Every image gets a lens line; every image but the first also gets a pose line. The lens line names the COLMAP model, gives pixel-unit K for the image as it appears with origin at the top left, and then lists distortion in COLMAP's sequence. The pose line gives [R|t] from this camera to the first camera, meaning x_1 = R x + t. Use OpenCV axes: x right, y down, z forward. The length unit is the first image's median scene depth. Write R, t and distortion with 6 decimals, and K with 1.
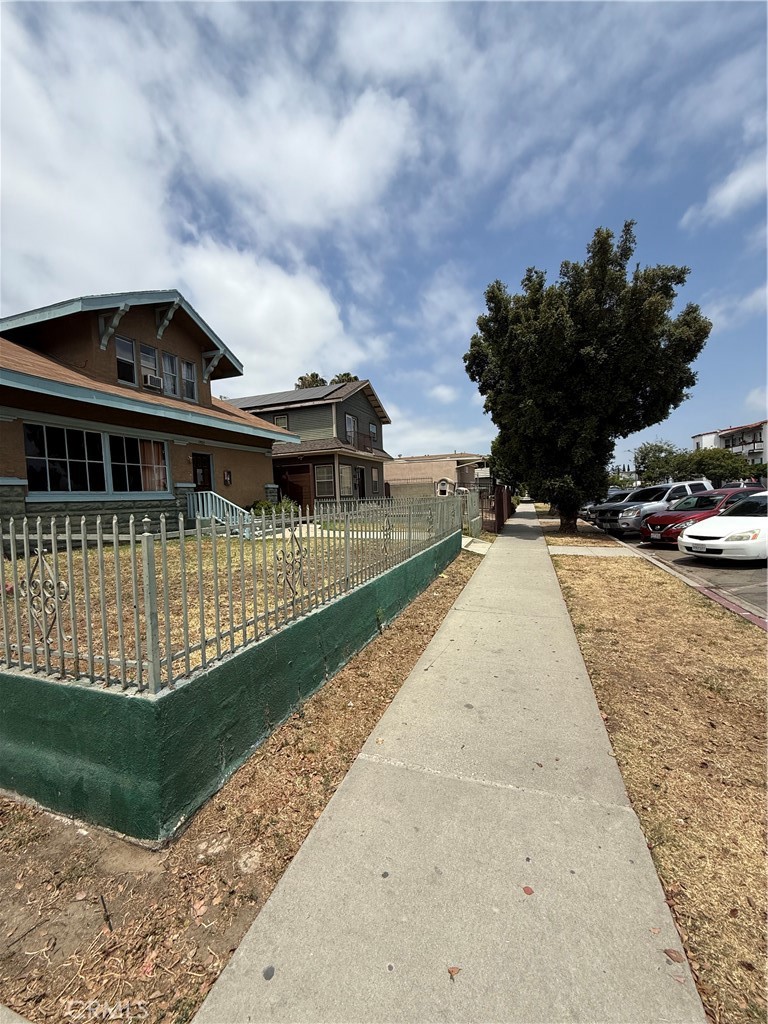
lens RADIAL K [[403.3, 0, 381.4], [0, 403.3, 509.6], [0, 0, 1]] dist [0.000885, -0.000591]
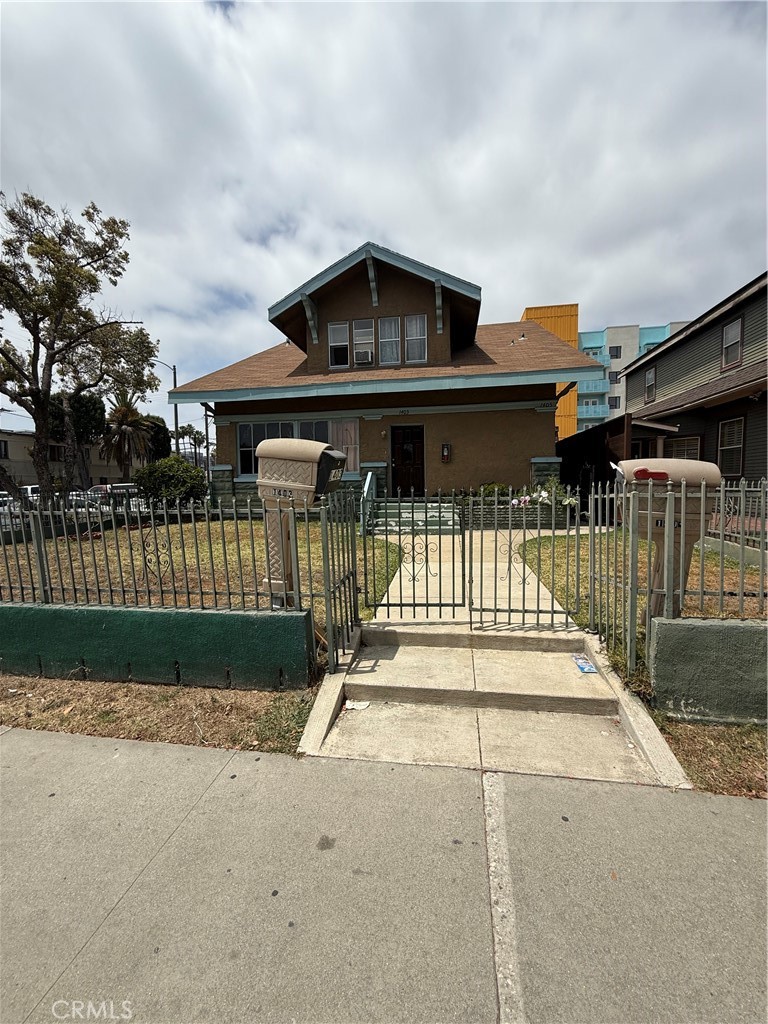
lens RADIAL K [[403.3, 0, 394.8], [0, 403.3, 507.7], [0, 0, 1]] dist [0.000885, -0.000591]
pose [[0.207310, 0.097008, -0.973454, 0.554651], [-0.021315, 0.995283, 0.094644, -0.069771], [0.978043, 0.001128, 0.208400, 1.161580]]
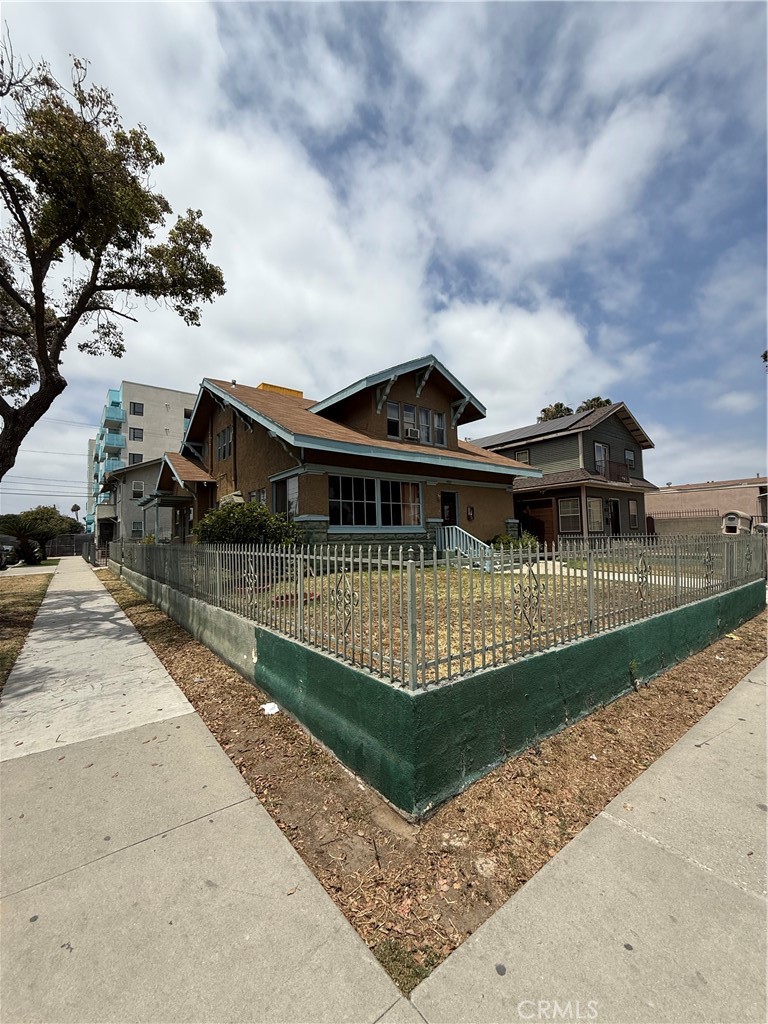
lens RADIAL K [[403.3, 0, 386.3], [0, 403.3, 512.2], [0, 0, 1]] dist [0.000885, -0.000591]
pose [[0.842452, -0.011867, -0.538640, 0.010955], [-0.030586, 0.997092, -0.069805, -0.000766], [0.537902, 0.075282, 0.839639, -0.030898]]
